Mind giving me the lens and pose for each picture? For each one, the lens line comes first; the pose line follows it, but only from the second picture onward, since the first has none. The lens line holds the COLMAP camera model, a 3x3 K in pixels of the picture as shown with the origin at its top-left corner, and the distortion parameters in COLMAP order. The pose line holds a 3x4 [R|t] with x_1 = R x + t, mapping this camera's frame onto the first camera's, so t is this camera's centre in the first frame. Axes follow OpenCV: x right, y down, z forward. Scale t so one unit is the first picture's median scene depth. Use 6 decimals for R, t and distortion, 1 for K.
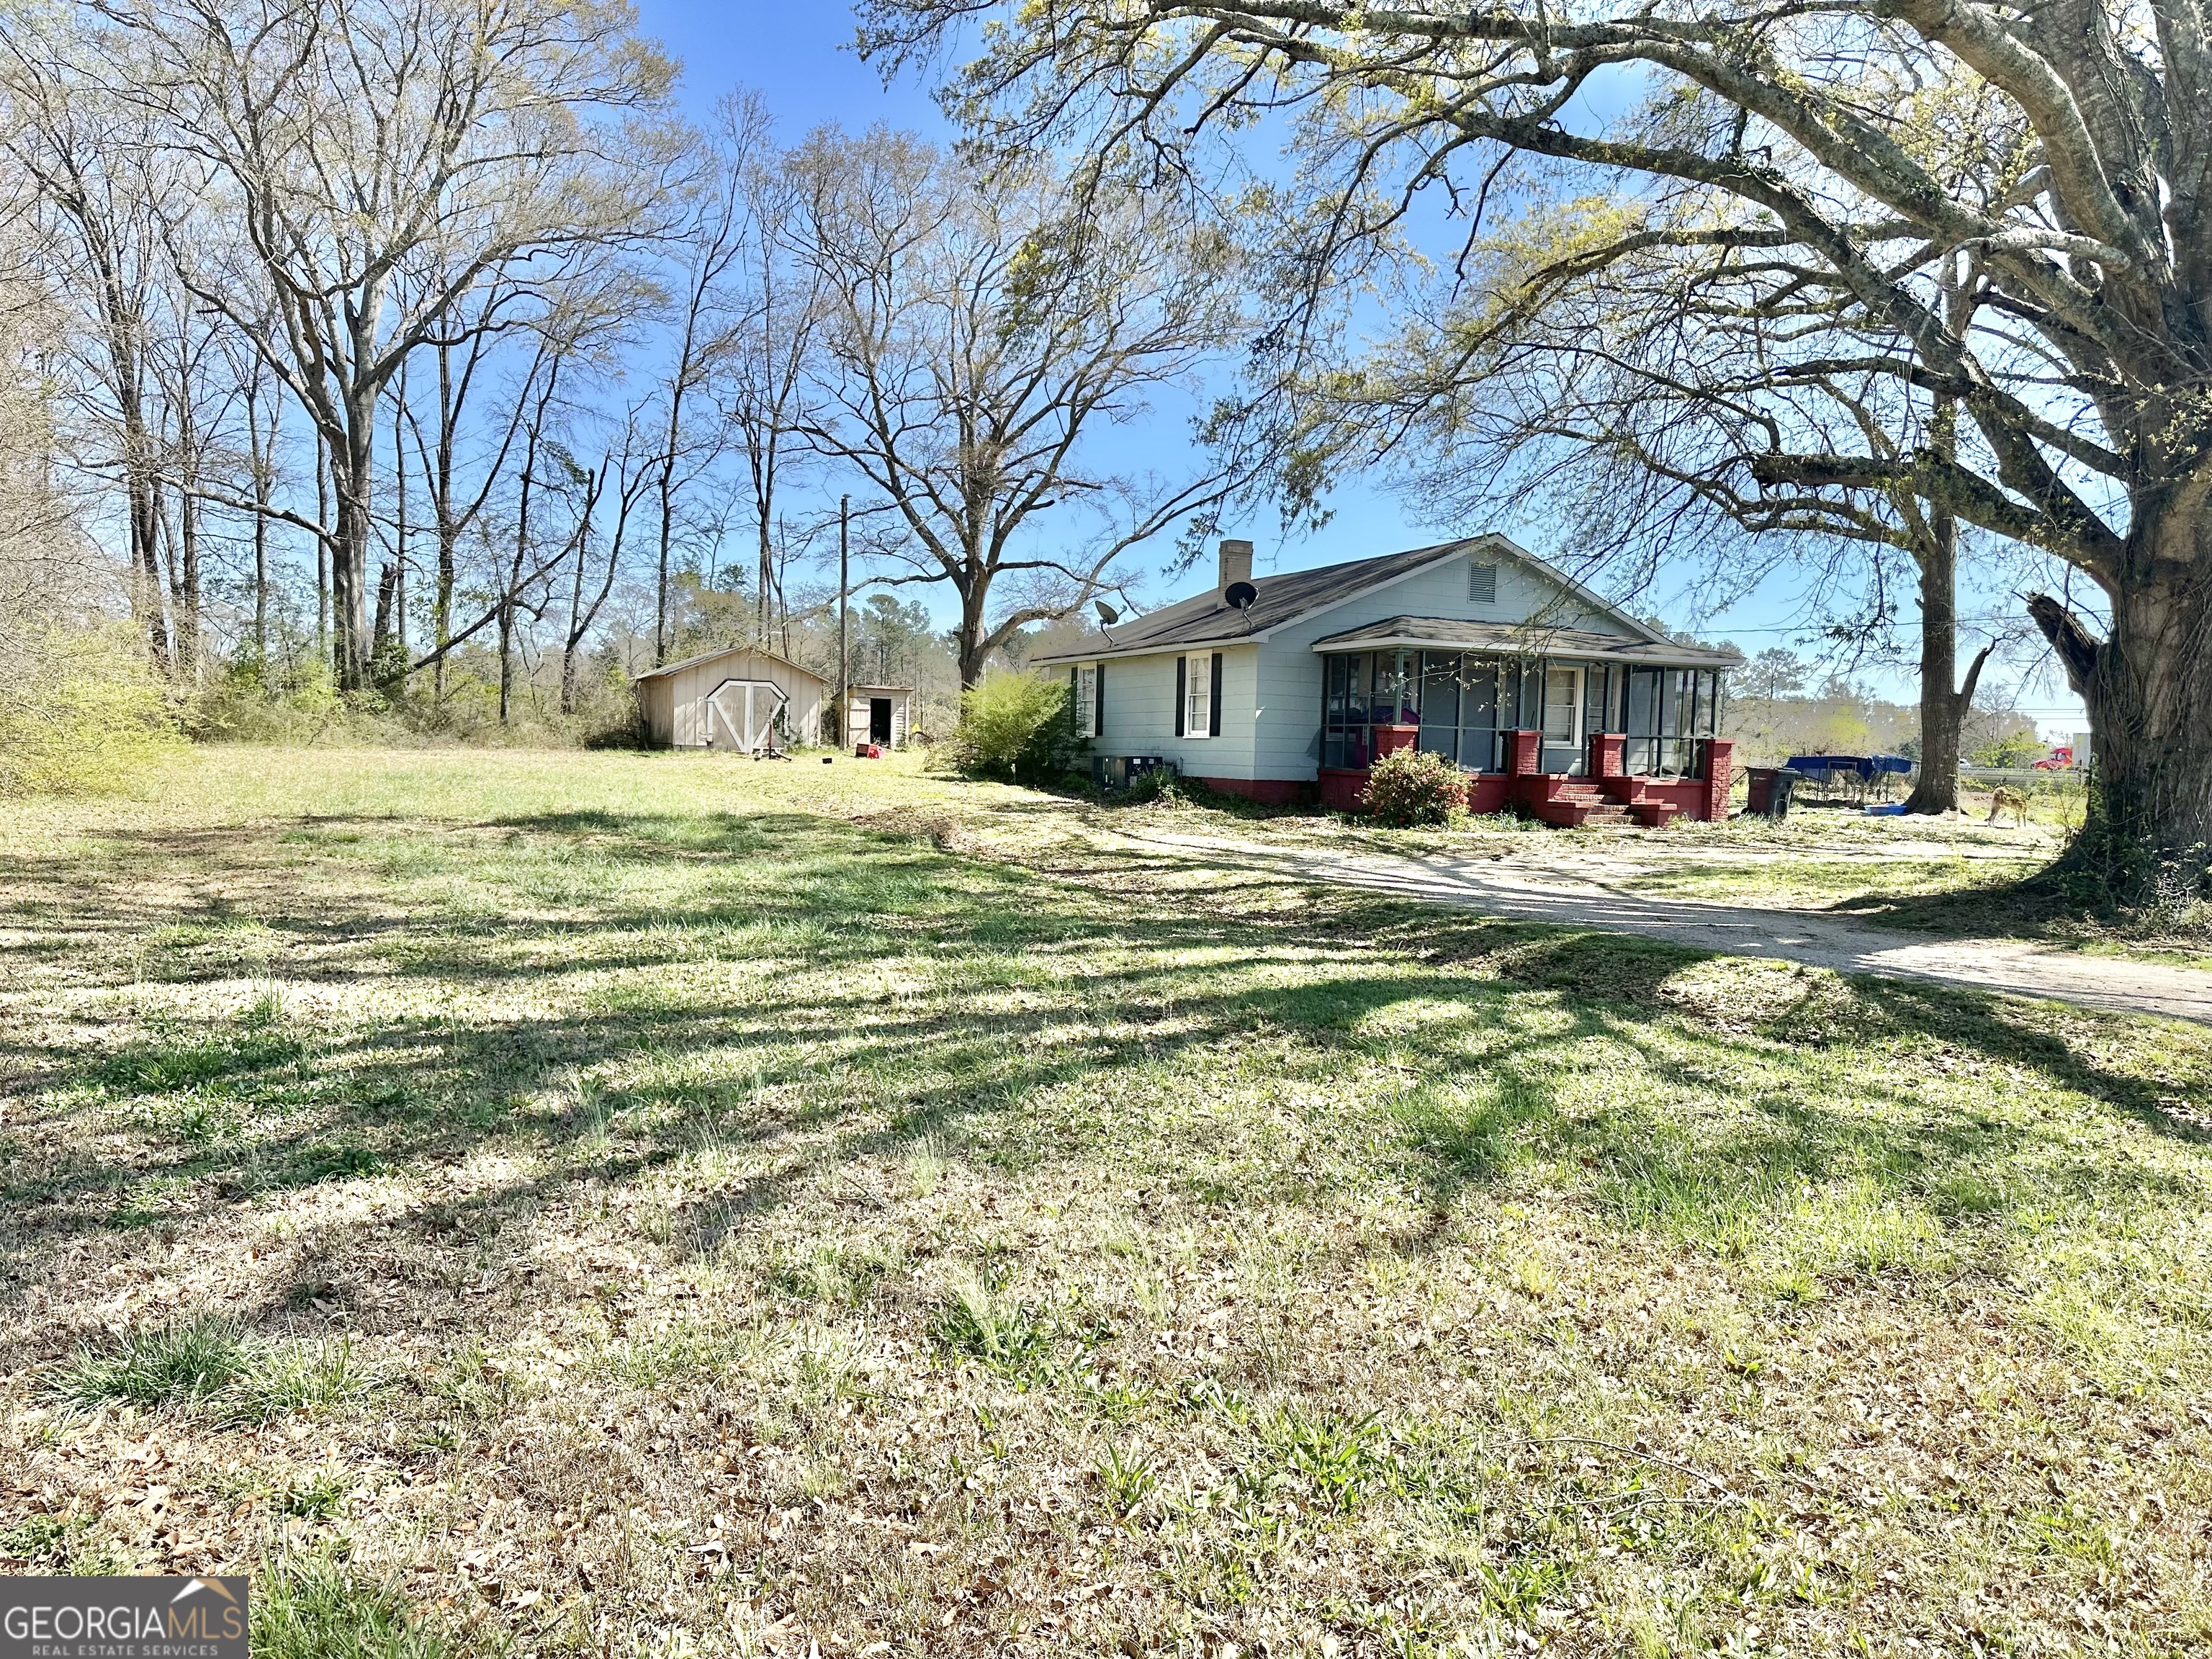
lens RADIAL K [[1529.4, 0, 1106.0], [0, 1529.4, 829.5], [0, 0, 1]] dist [-0.003215, -0.000800]
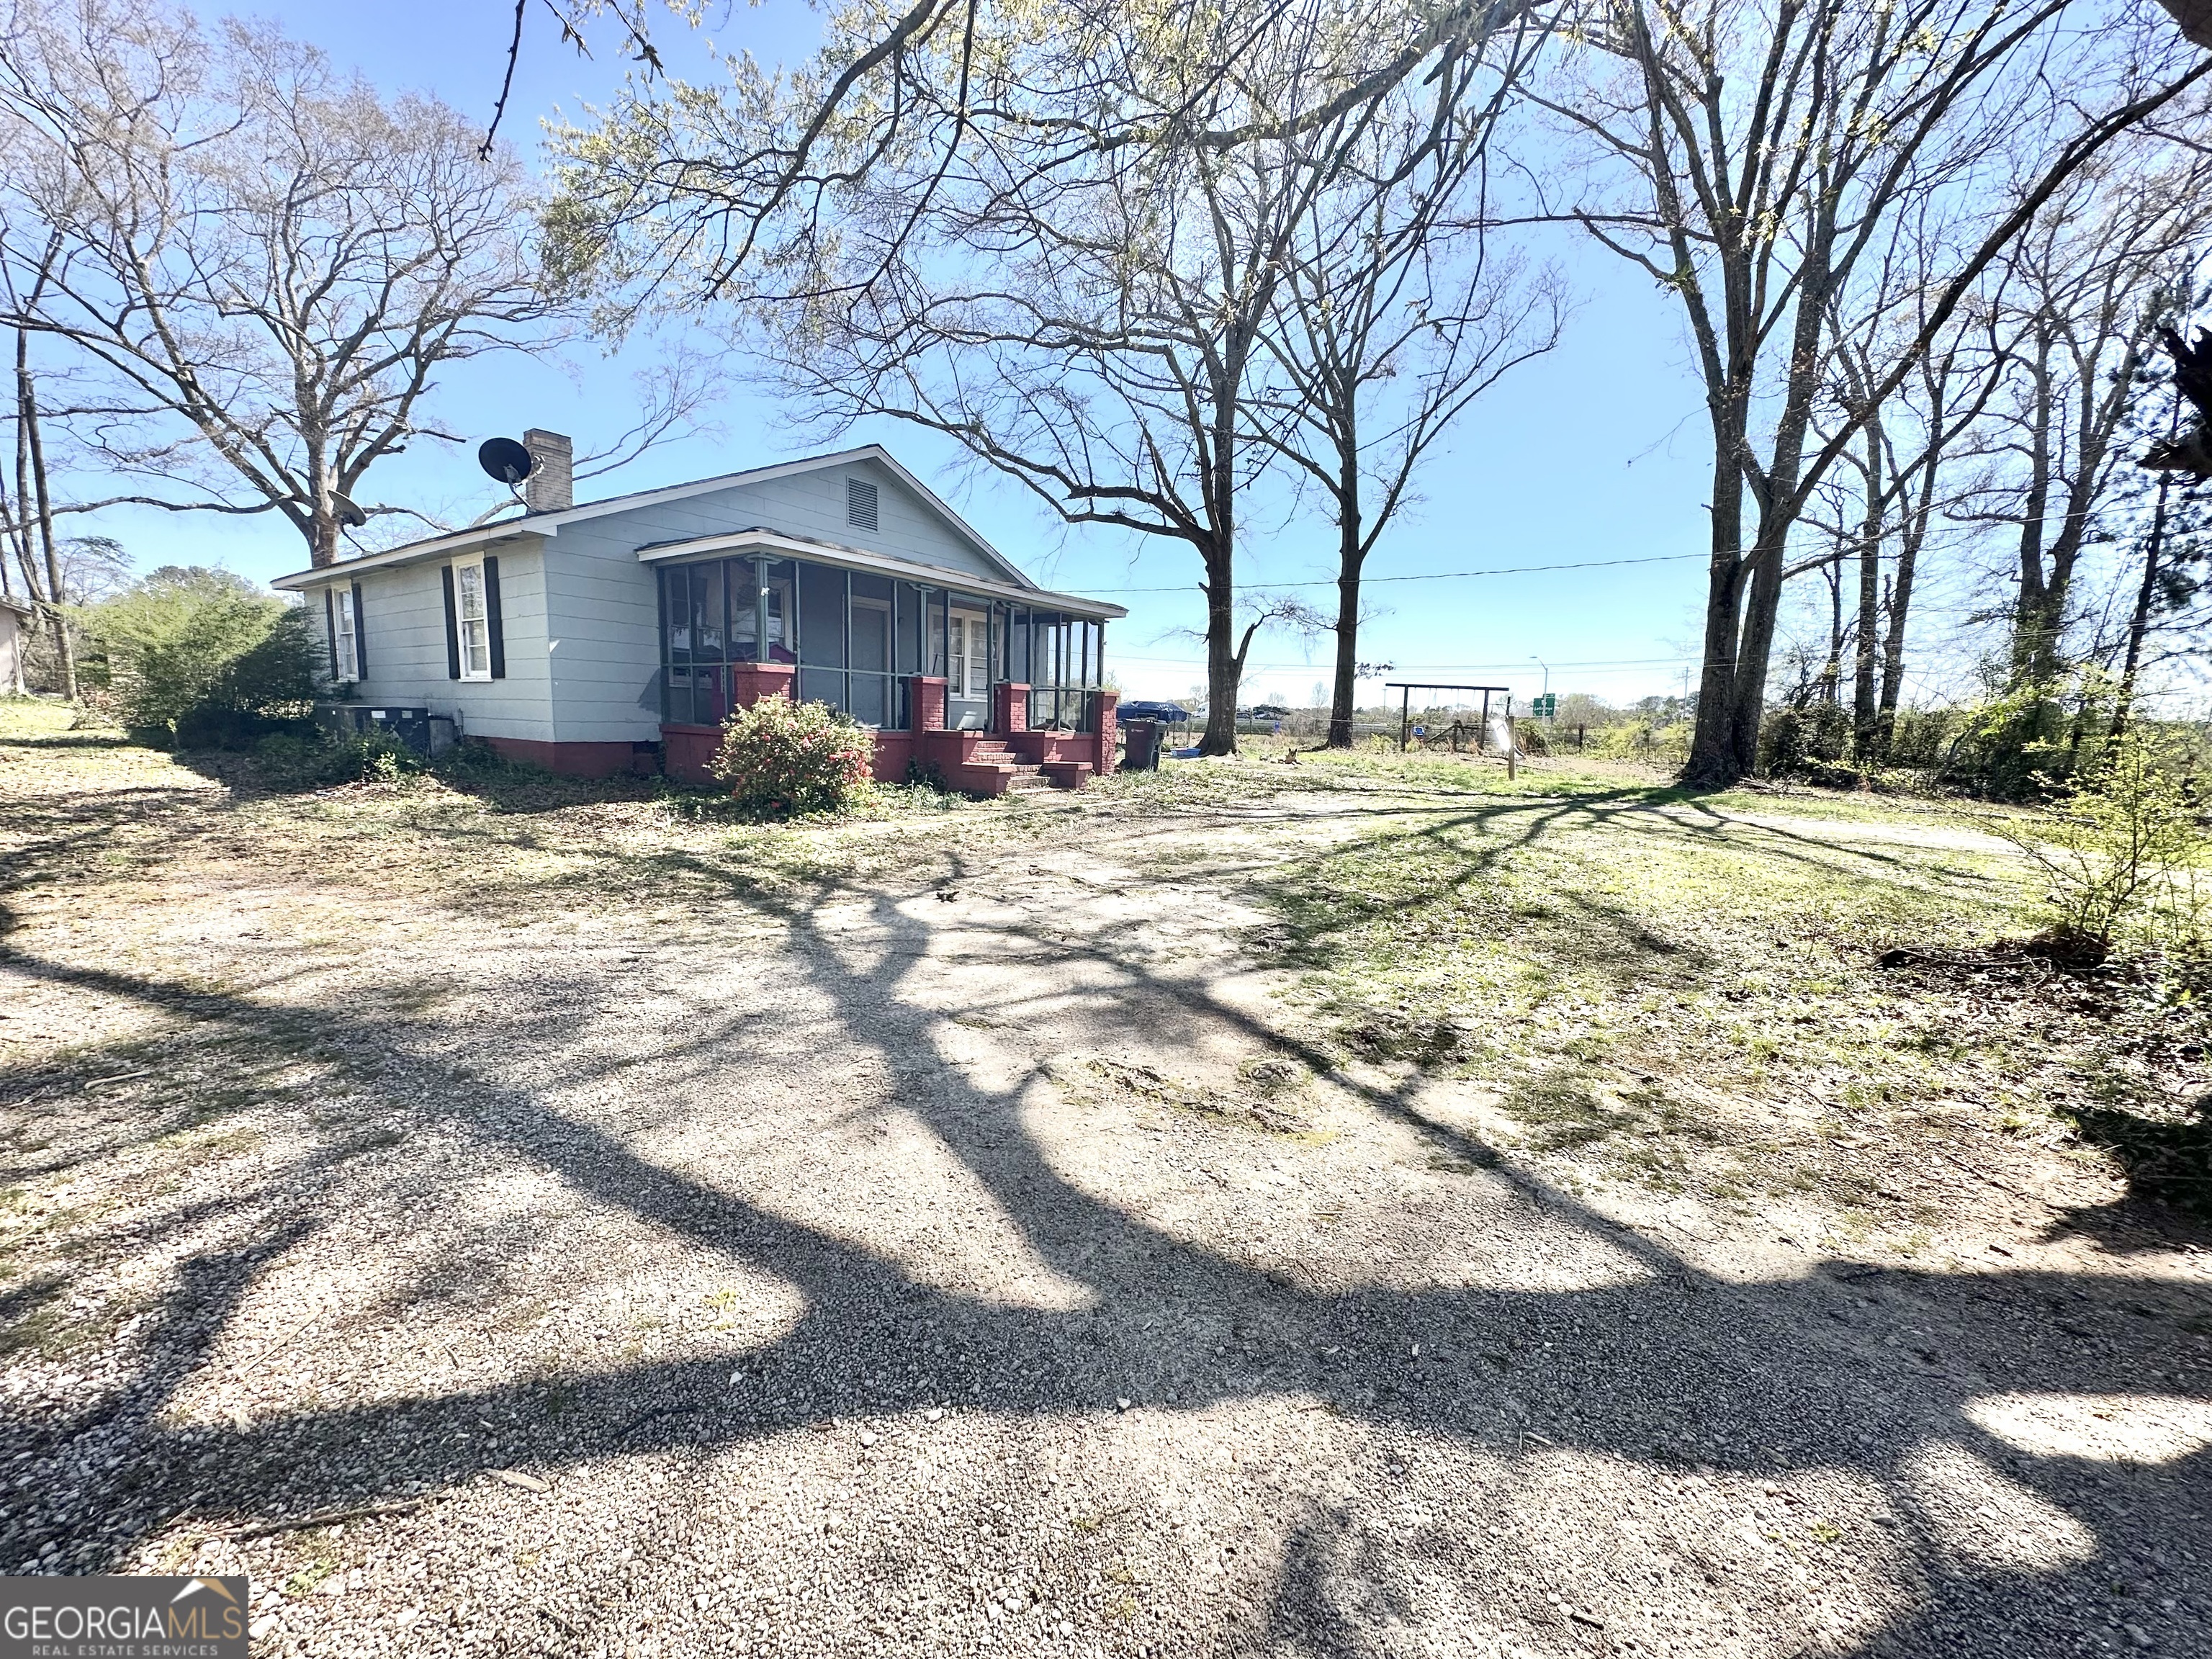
lens RADIAL K [[975.0, 0, 1106.0], [0, 975.0, 829.5], [0, 0, 1]] dist [-0.002546, -0.000213]
pose [[0.875073, -0.056149, 0.480724, 0.100101], [0.019585, 0.996542, 0.080747, -0.023499], [-0.483595, -0.061244, 0.873146, 0.488555]]
